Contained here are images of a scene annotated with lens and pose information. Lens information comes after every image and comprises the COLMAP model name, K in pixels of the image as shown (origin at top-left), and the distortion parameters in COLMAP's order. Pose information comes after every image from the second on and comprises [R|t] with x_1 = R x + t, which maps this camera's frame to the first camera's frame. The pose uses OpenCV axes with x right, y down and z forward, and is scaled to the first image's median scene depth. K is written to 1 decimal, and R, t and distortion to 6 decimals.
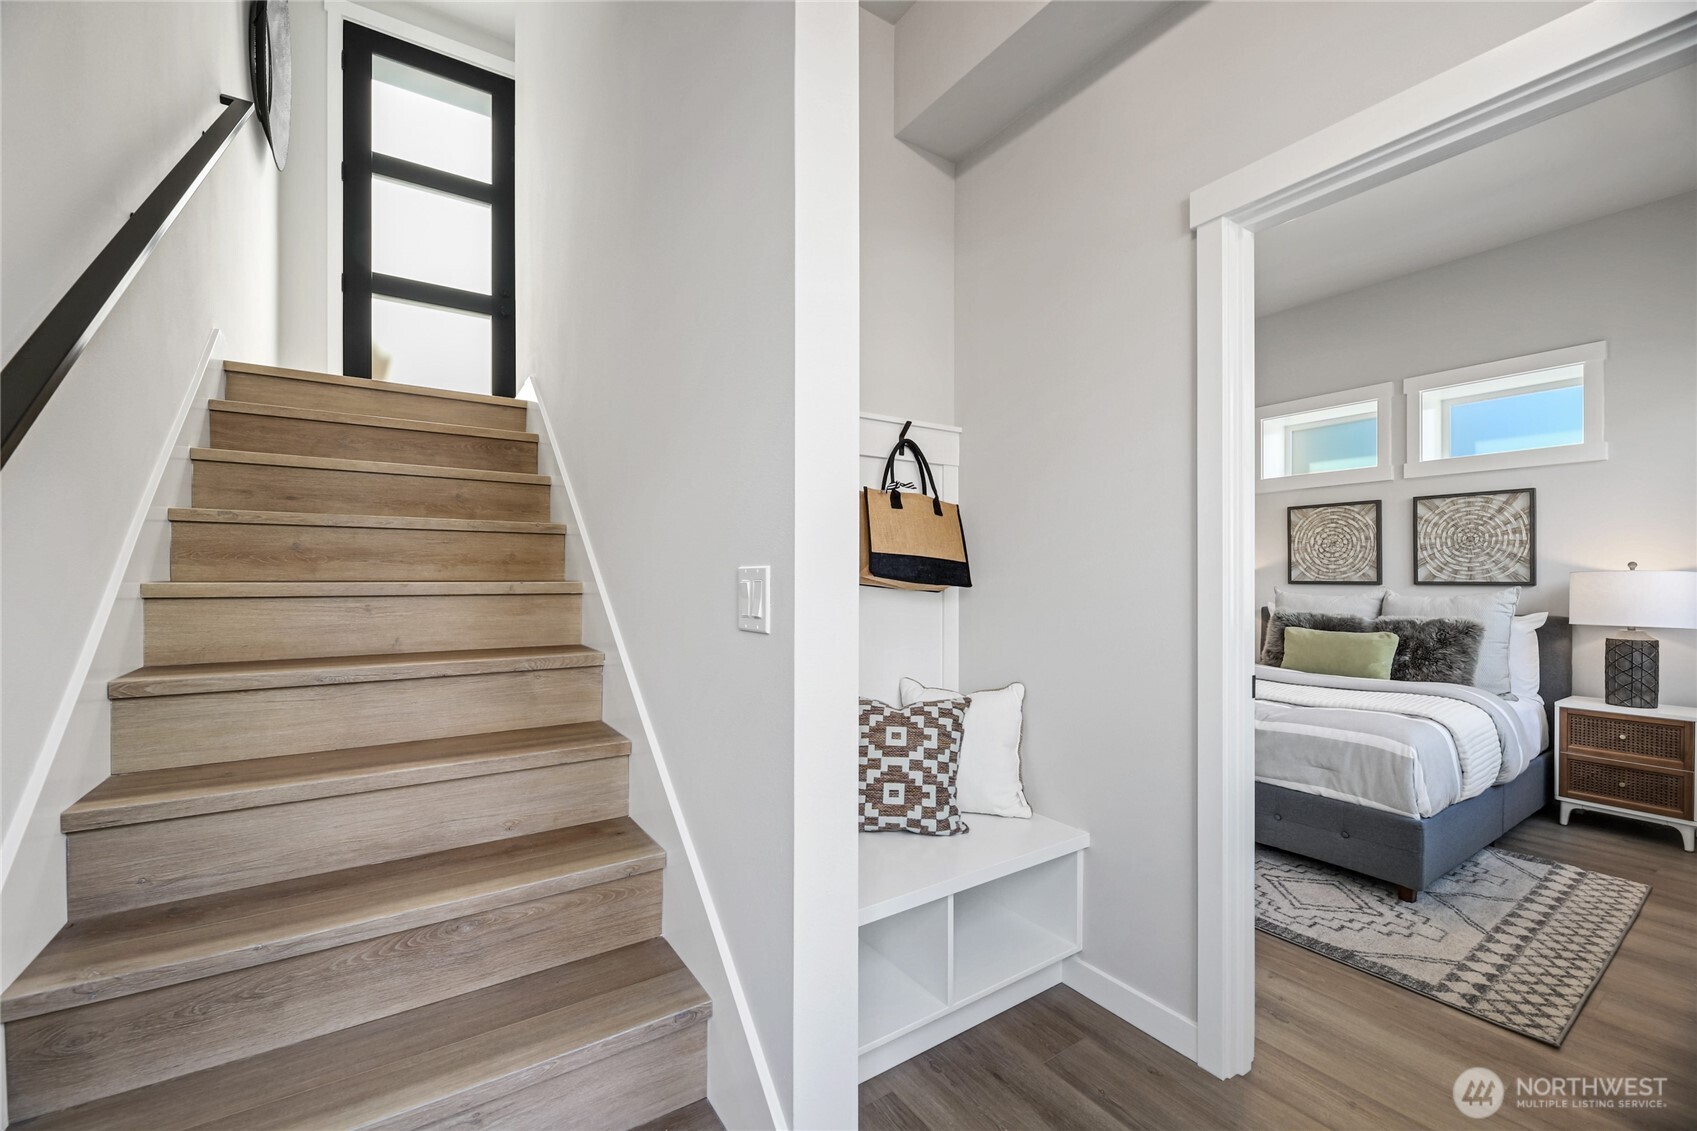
lens RADIAL K [[682.9, 0, 845.2], [0, 682.9, 588.4], [0, 0, 1]] dist [0.001304, -0.003293]
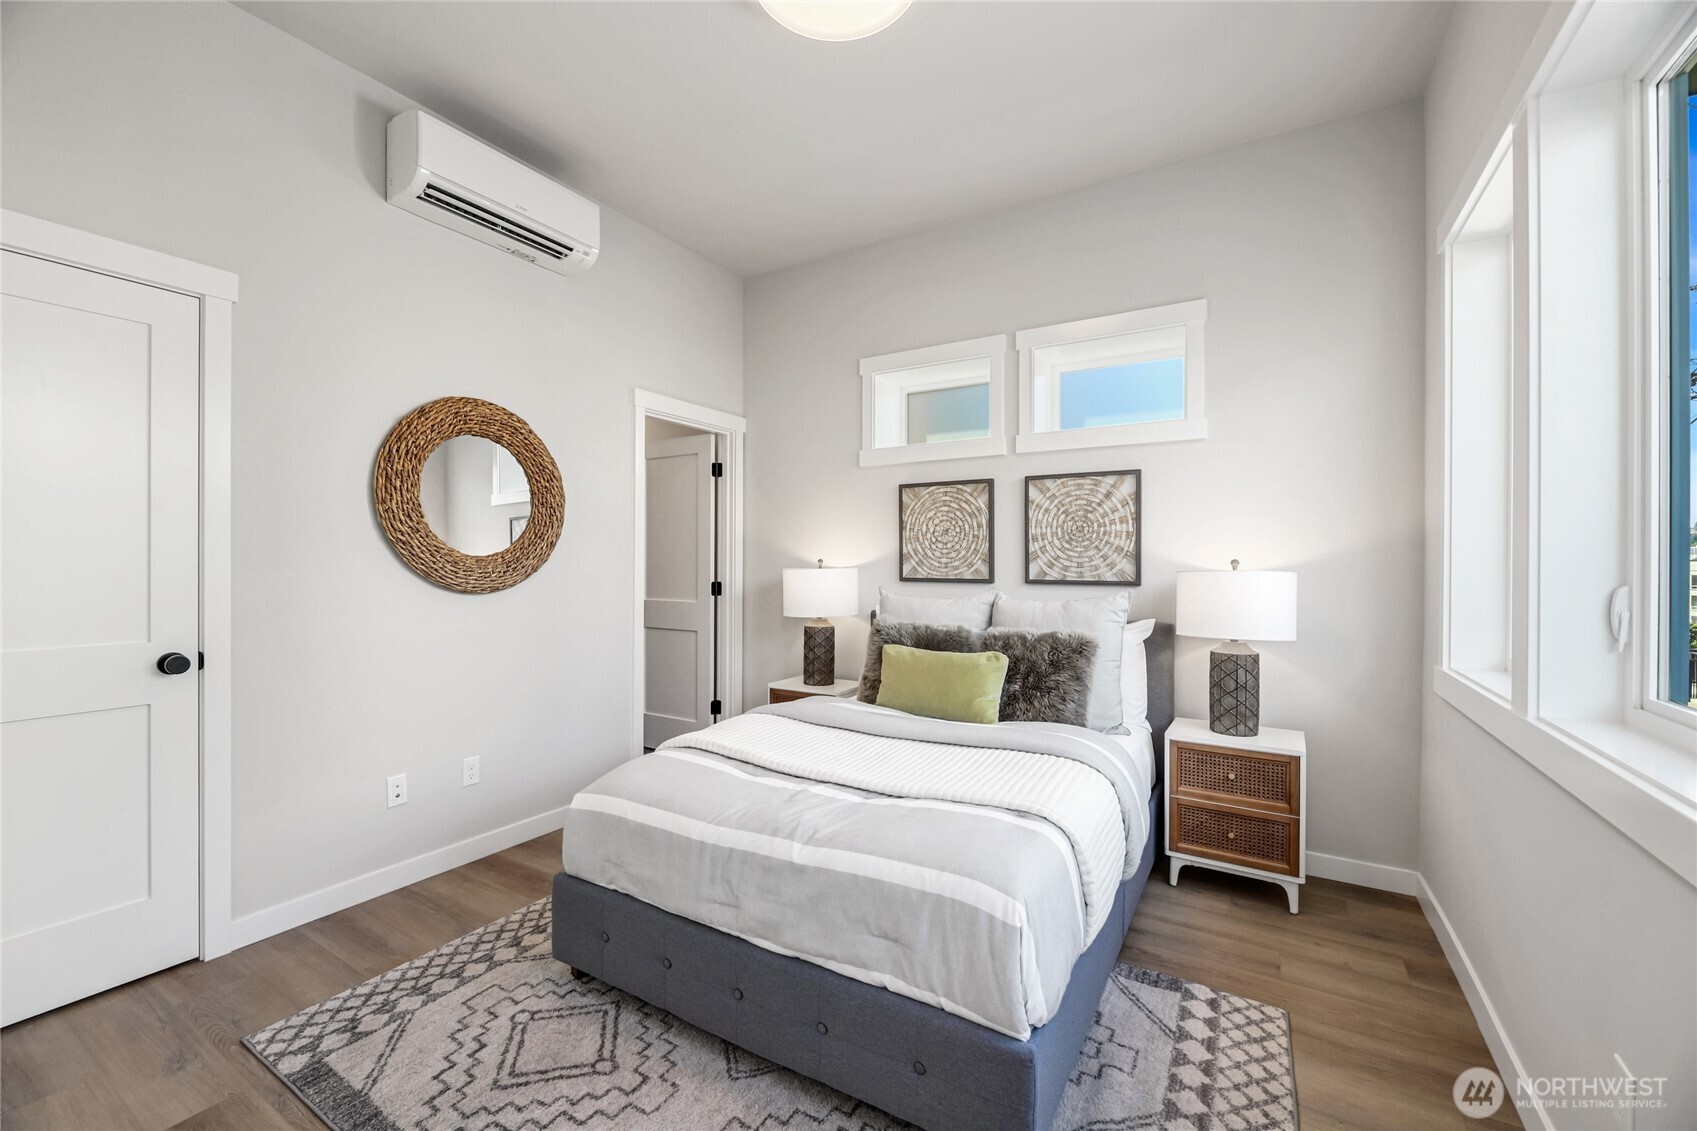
lens RADIAL K [[682.9, 0, 845.2], [0, 682.9, 588.4], [0, 0, 1]] dist [0.001304, -0.003293]
pose [[0.907358, -0.012684, 0.420166, 0.323496], [0.003608, 0.999743, 0.022387, -0.020721], [-0.420342, -0.018797, 0.907171, 0.383758]]
